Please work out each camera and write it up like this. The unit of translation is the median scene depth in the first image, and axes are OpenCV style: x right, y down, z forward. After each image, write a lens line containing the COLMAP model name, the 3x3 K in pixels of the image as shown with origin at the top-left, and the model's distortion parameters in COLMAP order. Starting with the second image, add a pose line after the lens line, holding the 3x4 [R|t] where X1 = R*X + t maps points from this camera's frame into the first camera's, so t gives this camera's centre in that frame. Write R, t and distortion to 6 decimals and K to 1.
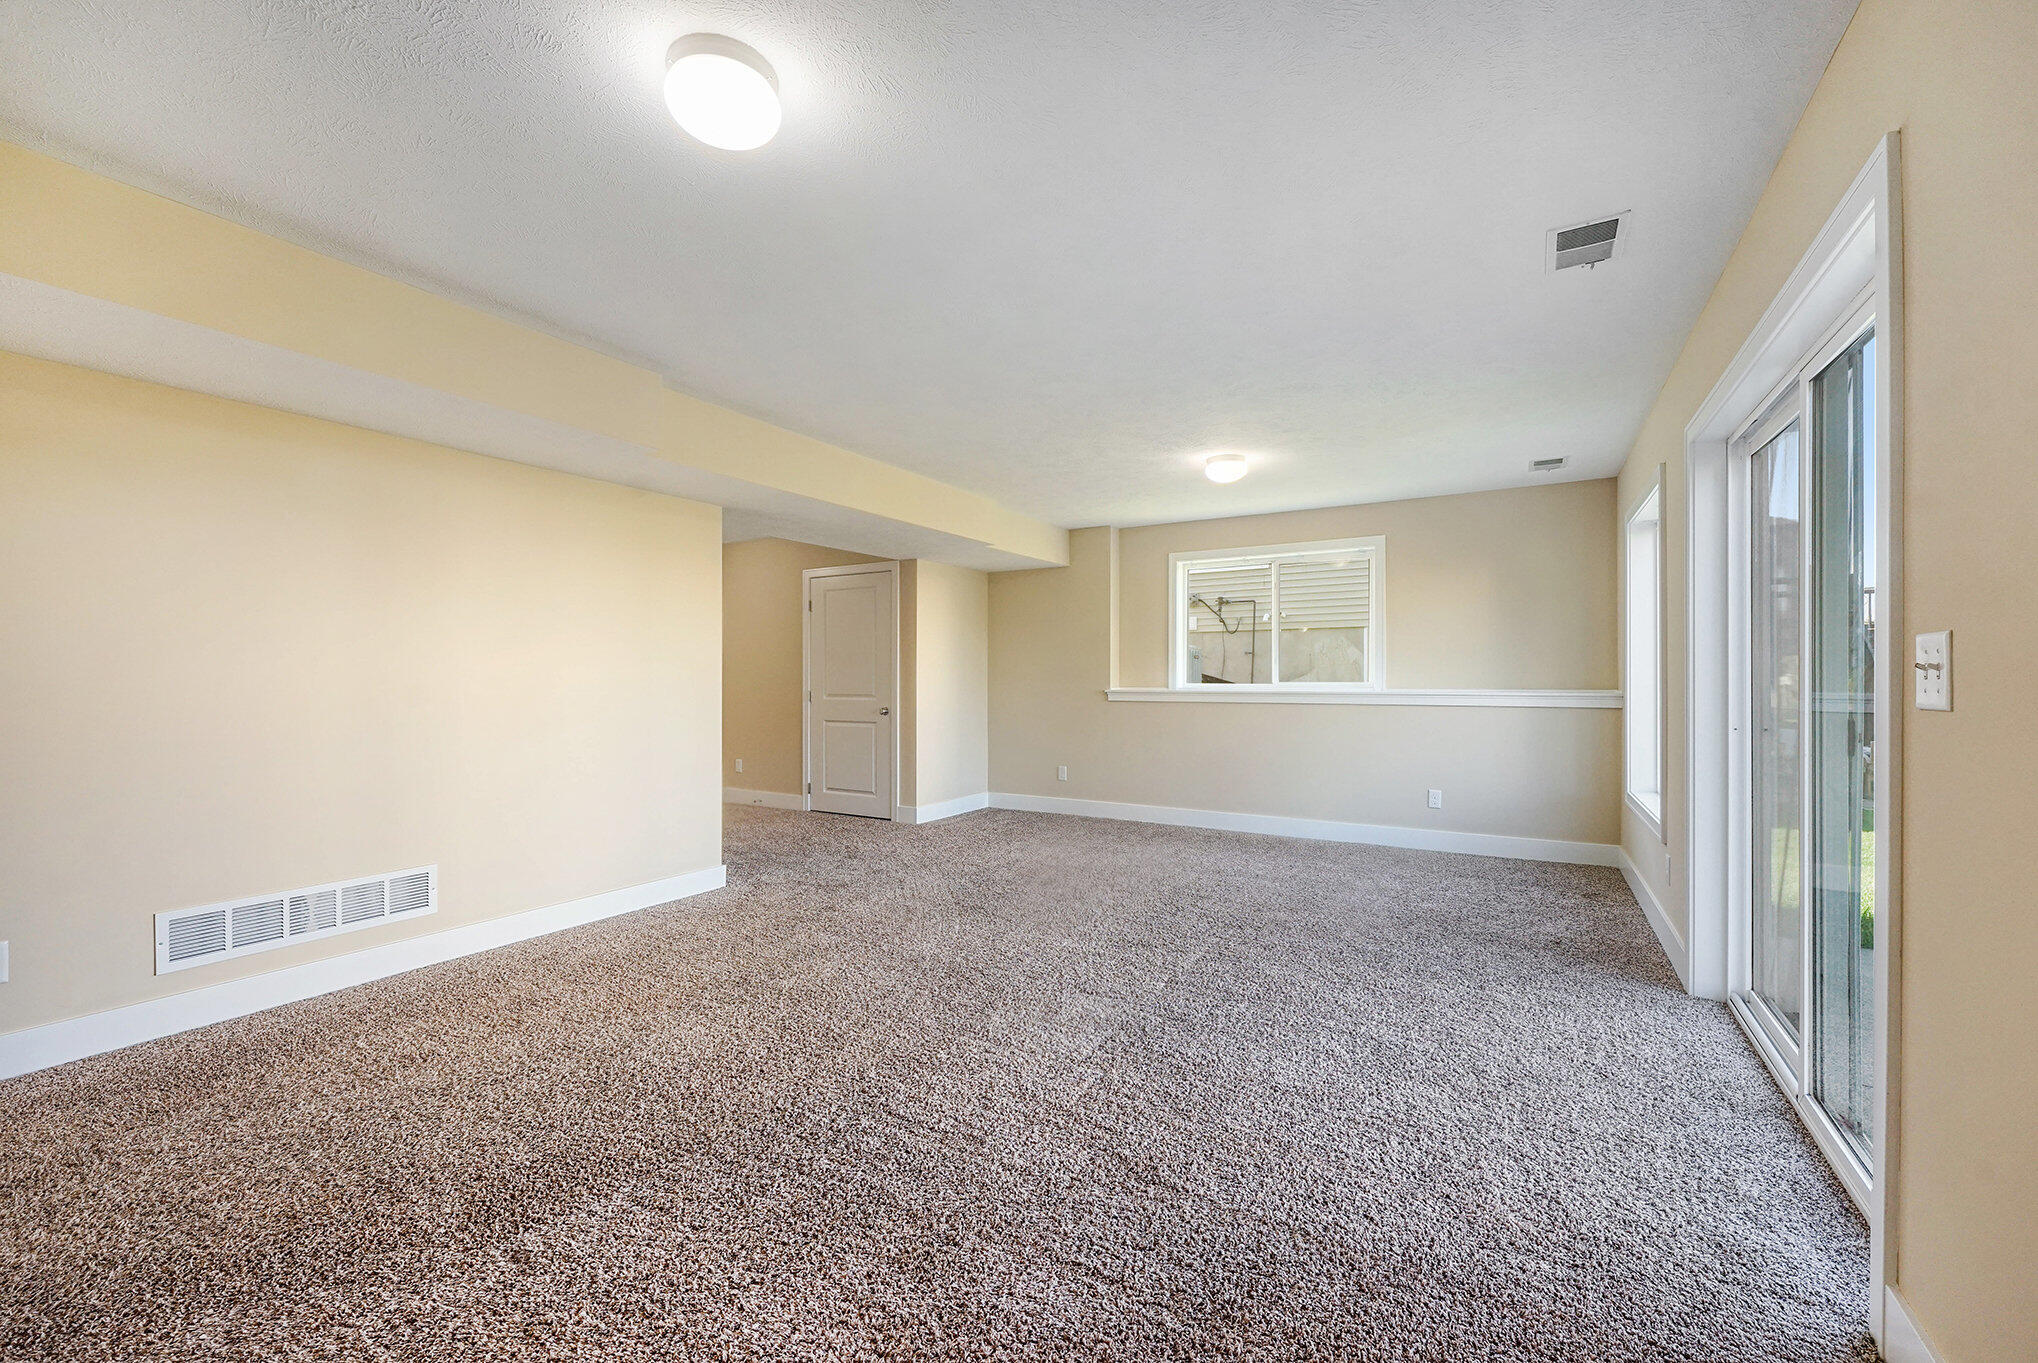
lens RADIAL K [[815.7, 0, 1014.4], [0, 815.7, 682.3], [0, 0, 1]] dist [-0.000752, 0.000351]
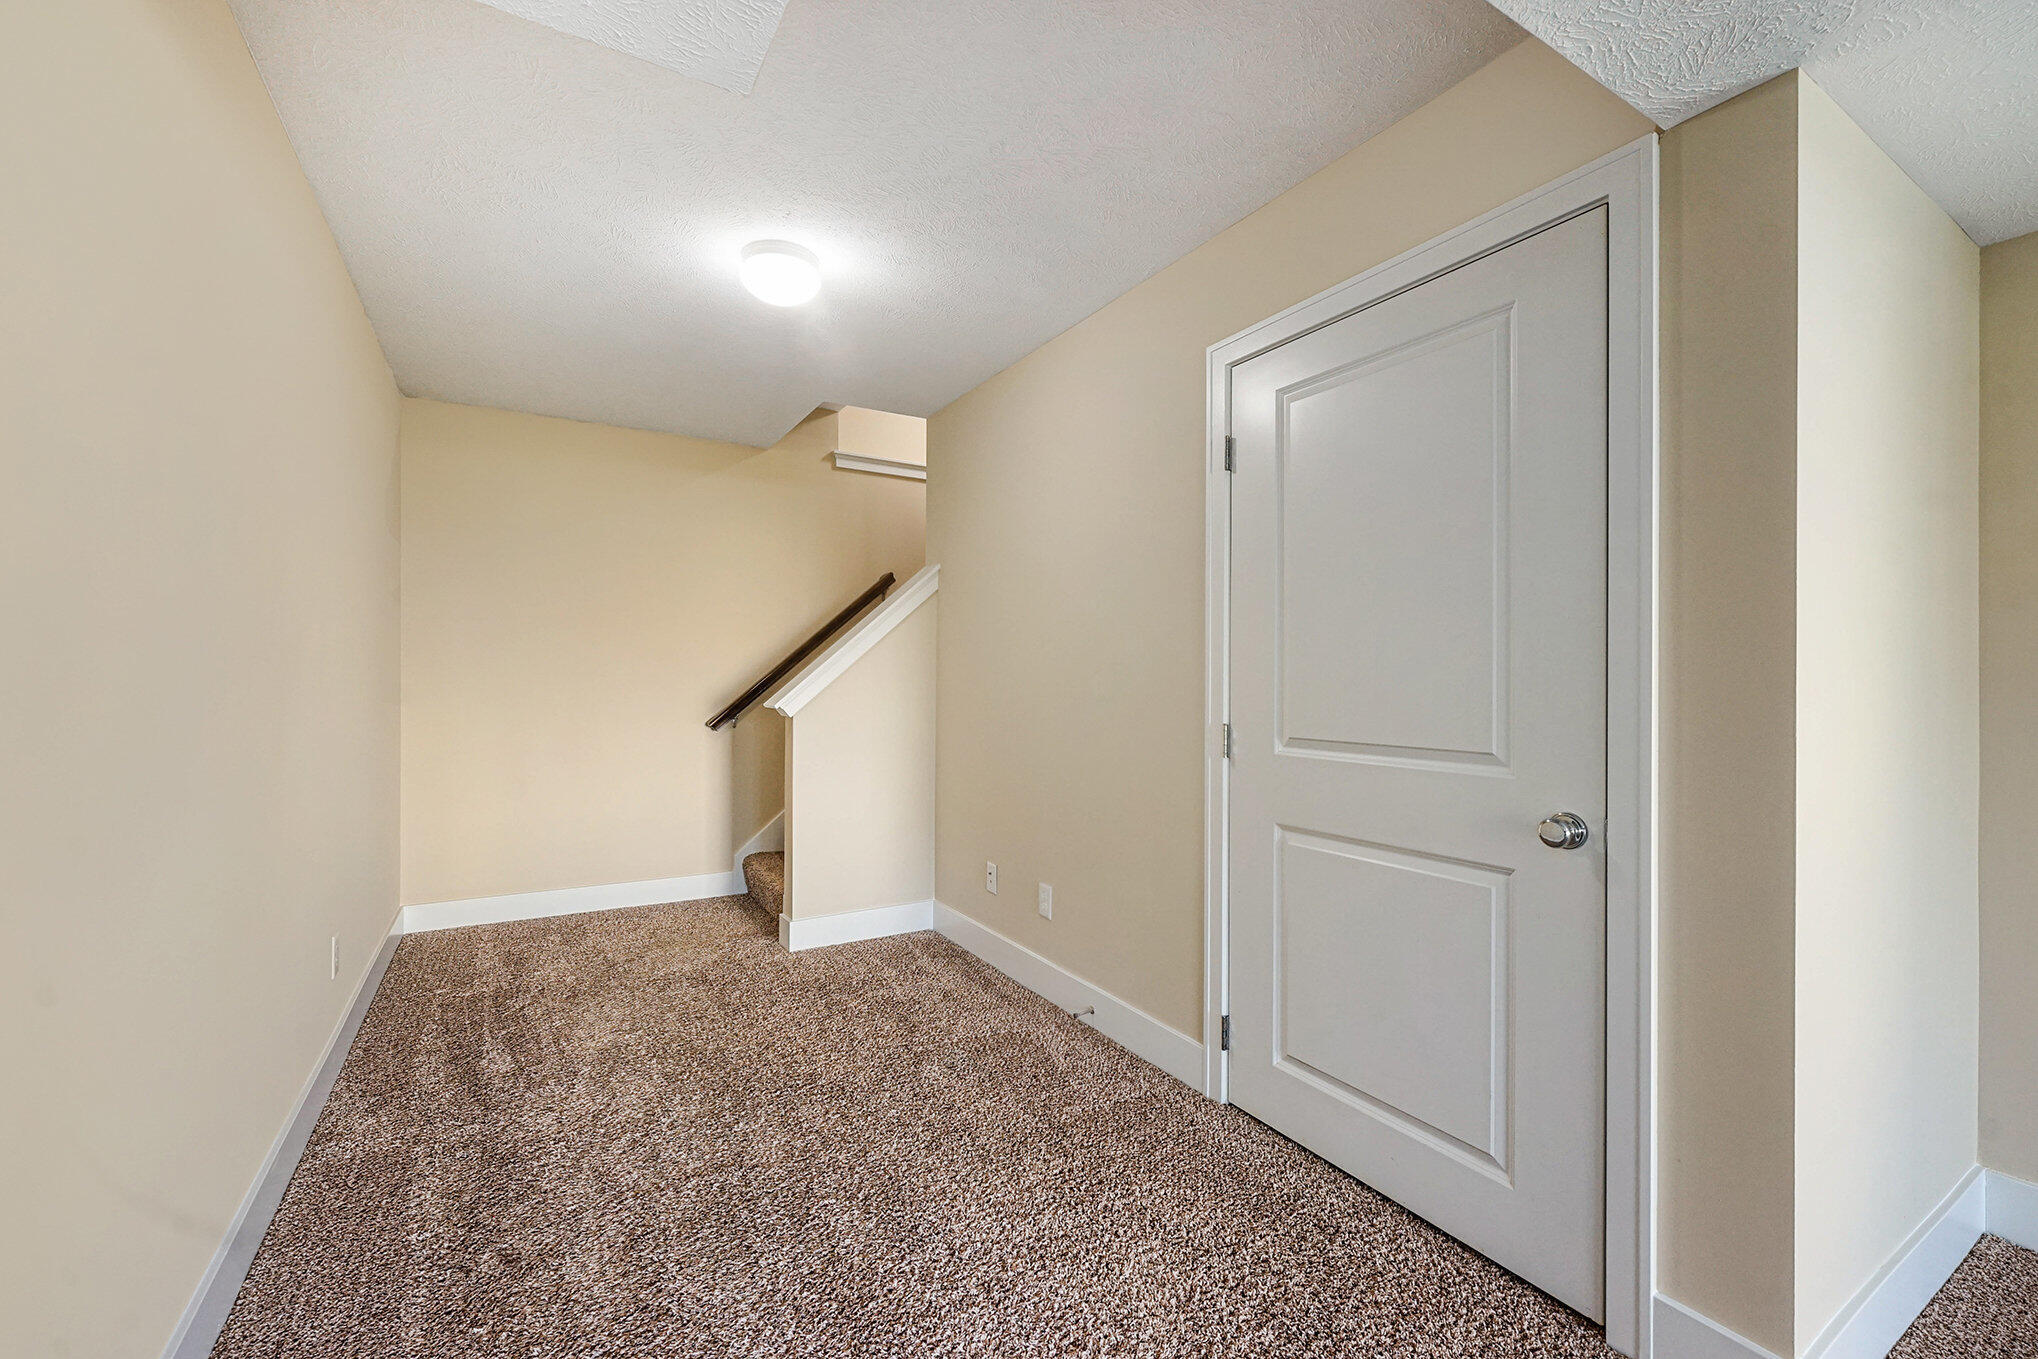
lens RADIAL K [[815.7, 0, 1008.4], [0, 815.7, 681.4], [0, 0, 1]] dist [-0.000752, 0.000351]
pose [[0.884498, 0.002105, -0.466539, -0.248151], [-0.002325, 0.999997, 0.000105, -0.007717], [0.466538, 0.000992, 0.884501, 0.946637]]
